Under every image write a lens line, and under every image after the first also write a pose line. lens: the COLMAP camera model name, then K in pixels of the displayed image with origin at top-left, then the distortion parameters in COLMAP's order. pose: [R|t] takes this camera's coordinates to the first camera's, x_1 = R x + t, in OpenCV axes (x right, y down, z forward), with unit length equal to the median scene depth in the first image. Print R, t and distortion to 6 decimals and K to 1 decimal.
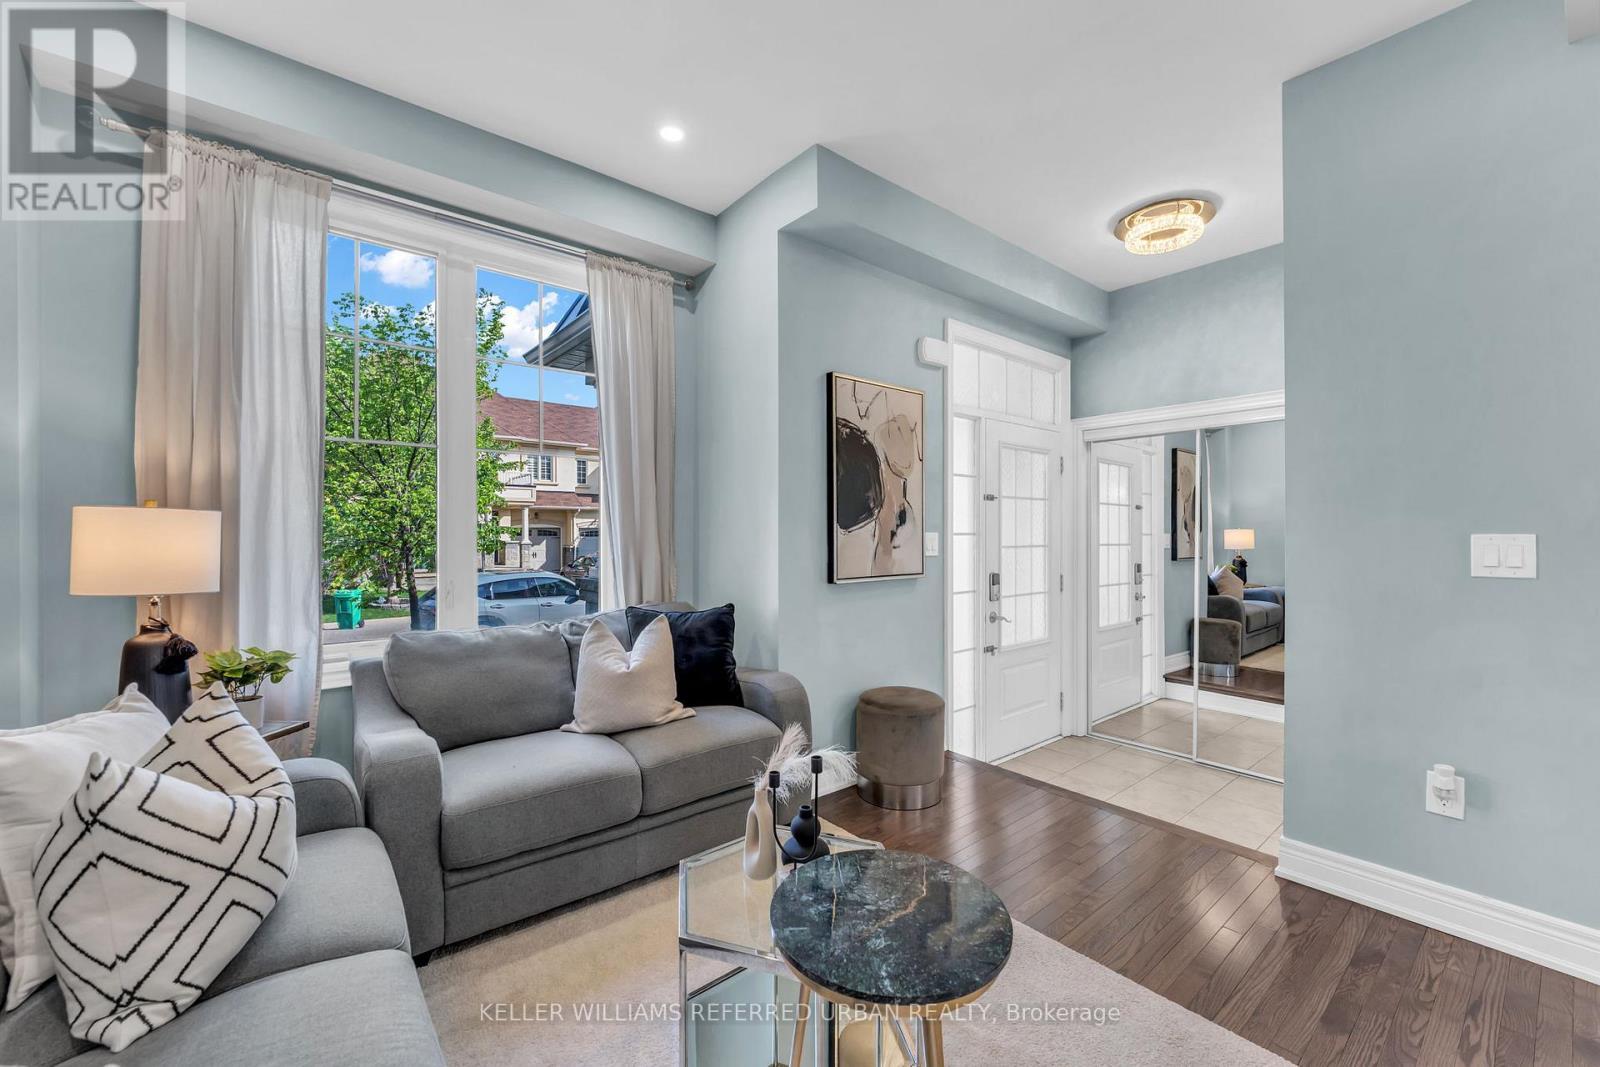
lens RADIAL K [[642.3, 0, 798.3], [0, 642.3, 533.0], [0, 0, 1]] dist [-0.000579, -0.000422]
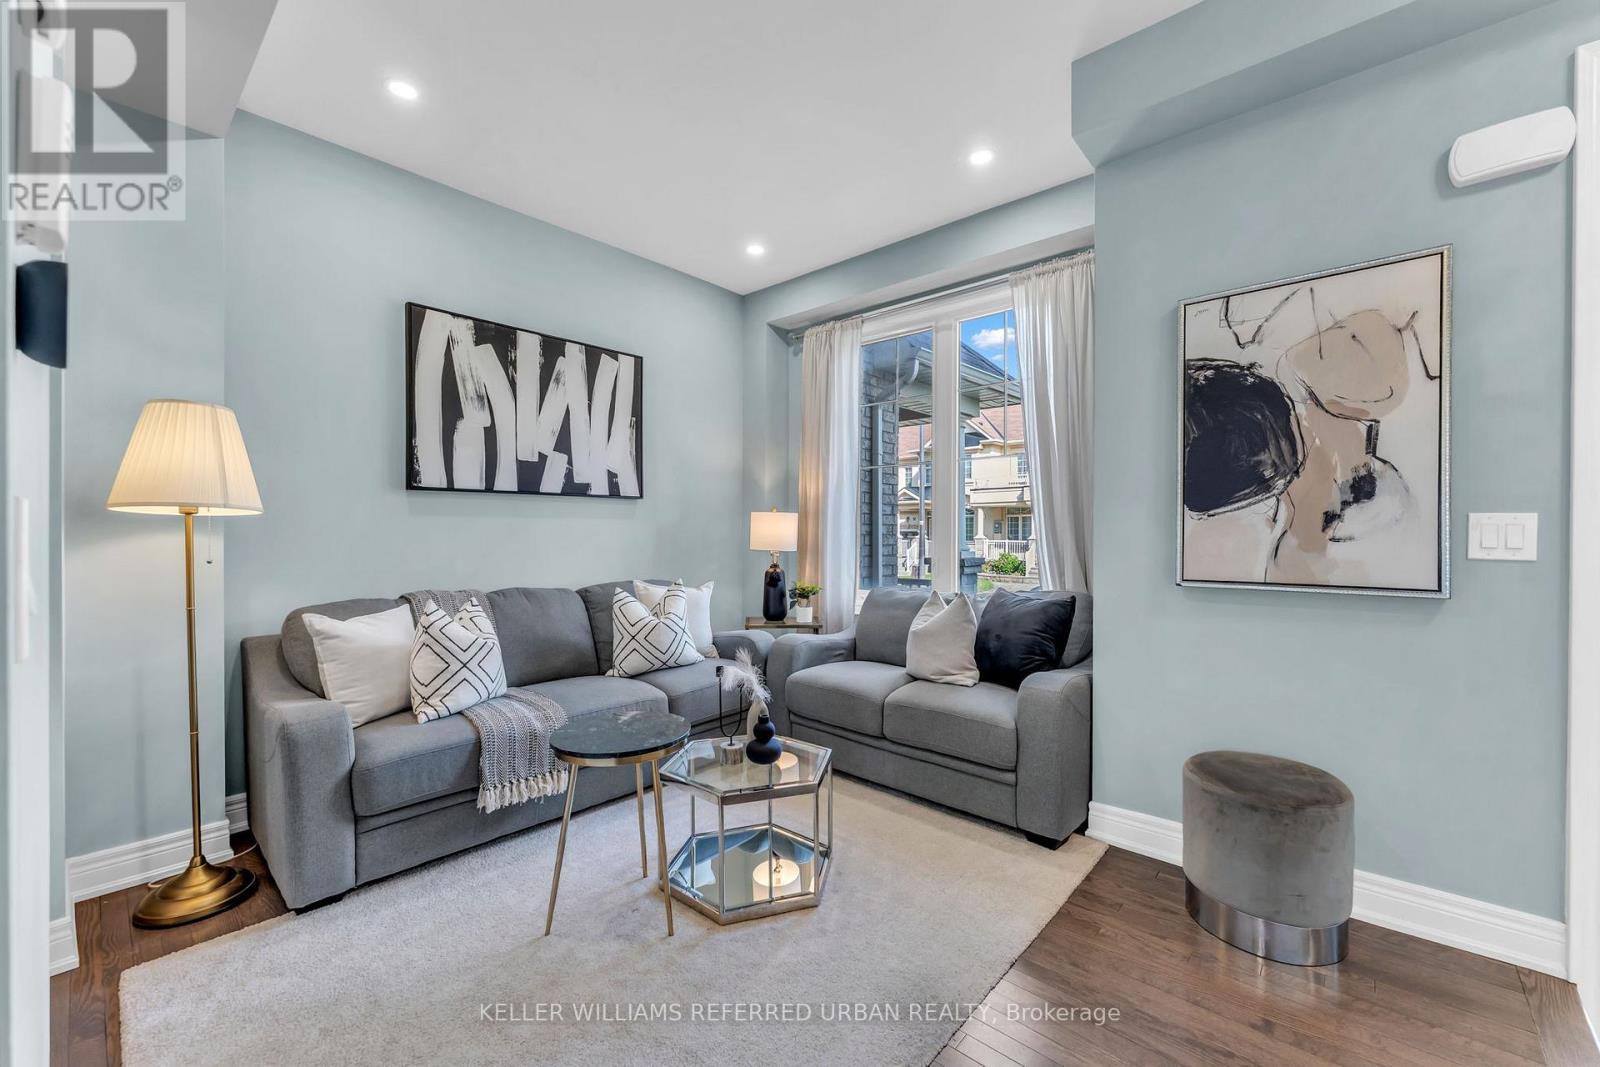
lens RADIAL K [[642.3, 0, 798.0], [0, 642.3, 530.9], [0, 0, 1]] dist [-0.000579, -0.000422]
pose [[0.158020, -0.003731, -0.987429, 0.679758], [-0.006593, 0.999967, -0.004834, 0.021279], [0.987414, 0.007274, 0.157990, 0.423240]]
